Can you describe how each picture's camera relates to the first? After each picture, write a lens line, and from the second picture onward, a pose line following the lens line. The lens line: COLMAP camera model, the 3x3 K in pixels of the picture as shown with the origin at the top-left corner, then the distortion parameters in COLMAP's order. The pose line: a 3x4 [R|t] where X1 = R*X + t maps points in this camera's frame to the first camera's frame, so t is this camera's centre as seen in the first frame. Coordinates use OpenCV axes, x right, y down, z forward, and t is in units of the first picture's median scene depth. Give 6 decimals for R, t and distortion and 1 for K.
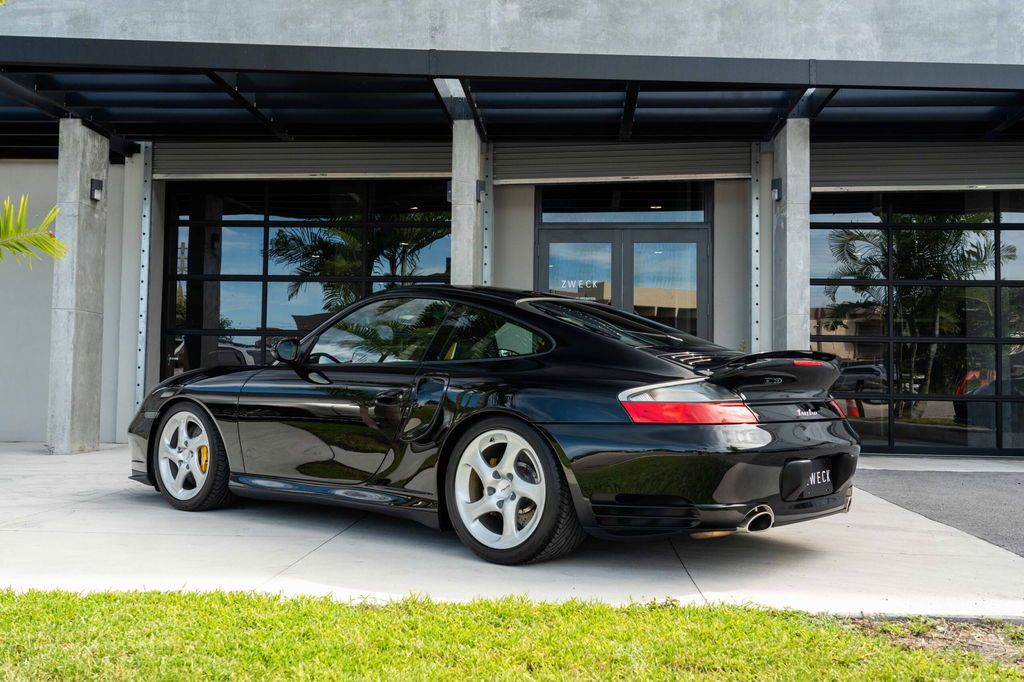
lens RADIAL K [[1062.6, 0, 514.1], [0, 1062.6, 327.5], [0, 0, 1]] dist [0.038042, 0.000000]
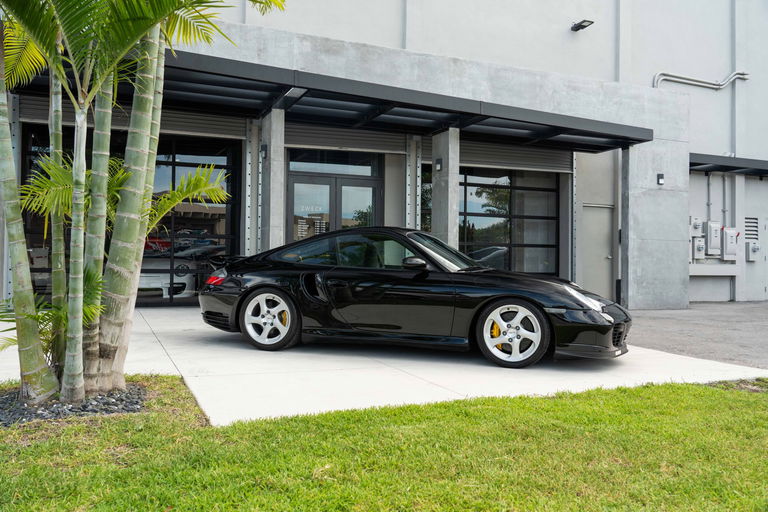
lens RADIAL K [[648.3, 0, 384.9], [0, 648.3, 257.5], [0, 0, 1]] dist [0.013747, 0.027150]
pose [[0.882803, -0.005941, 0.469706, -0.377256], [-0.020941, 0.998428, 0.051985, -0.022136], [-0.469277, -0.055728, 0.881291, 0.028040]]
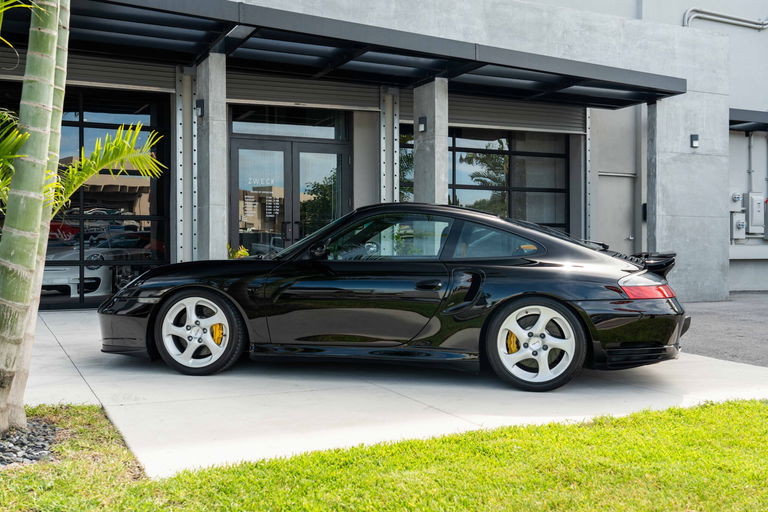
lens RADIAL K [[796.9, 0, 386.6], [0, 796.9, 253.6], [0, 0, 1]] dist [0.038042, 0.000000]
pose [[0.857511, -0.025159, 0.513851, -0.376350], [-0.012011, 0.997552, 0.068886, -0.024167], [-0.514326, -0.065243, 0.855109, 0.059754]]
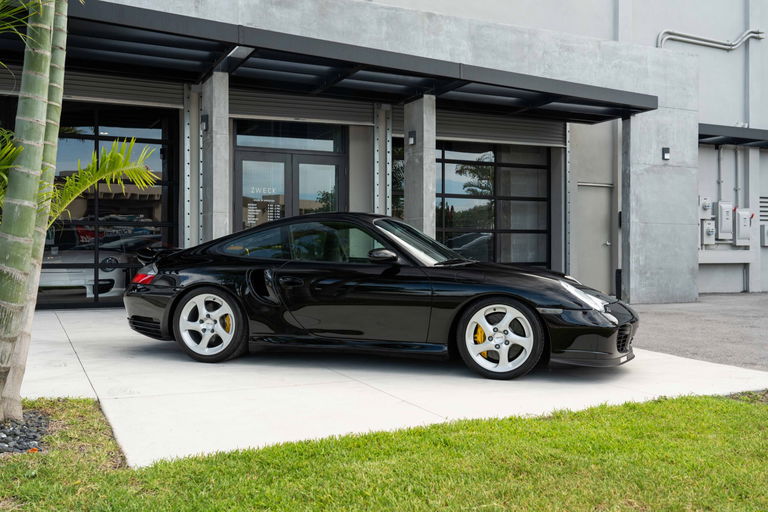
lens RADIAL K [[735.5, 0, 384.9], [0, 735.5, 255.7], [0, 0, 1]] dist [0.039112, 0.000000]
pose [[0.861539, -0.022388, 0.507198, -0.358851], [-0.013515, 0.997662, 0.066995, -0.024850], [-0.507512, -0.064573, 0.859222, 0.053388]]
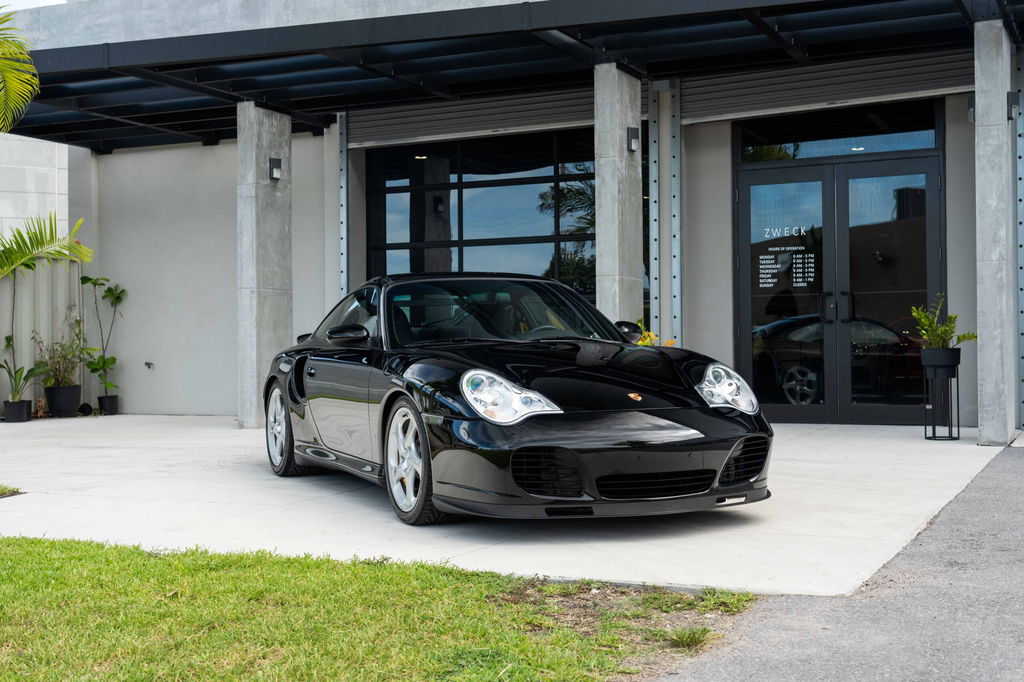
lens RADIAL K [[1317.0, 0, 510.0], [0, 1317.0, 344.3], [0, 0, 1]] dist [0.055730, 0.000000]
pose [[0.930639, -0.024971, -0.365086, 0.279139], [0.044571, 0.997976, 0.045358, -0.009773], [0.363214, -0.058484, 0.929868, -0.095668]]
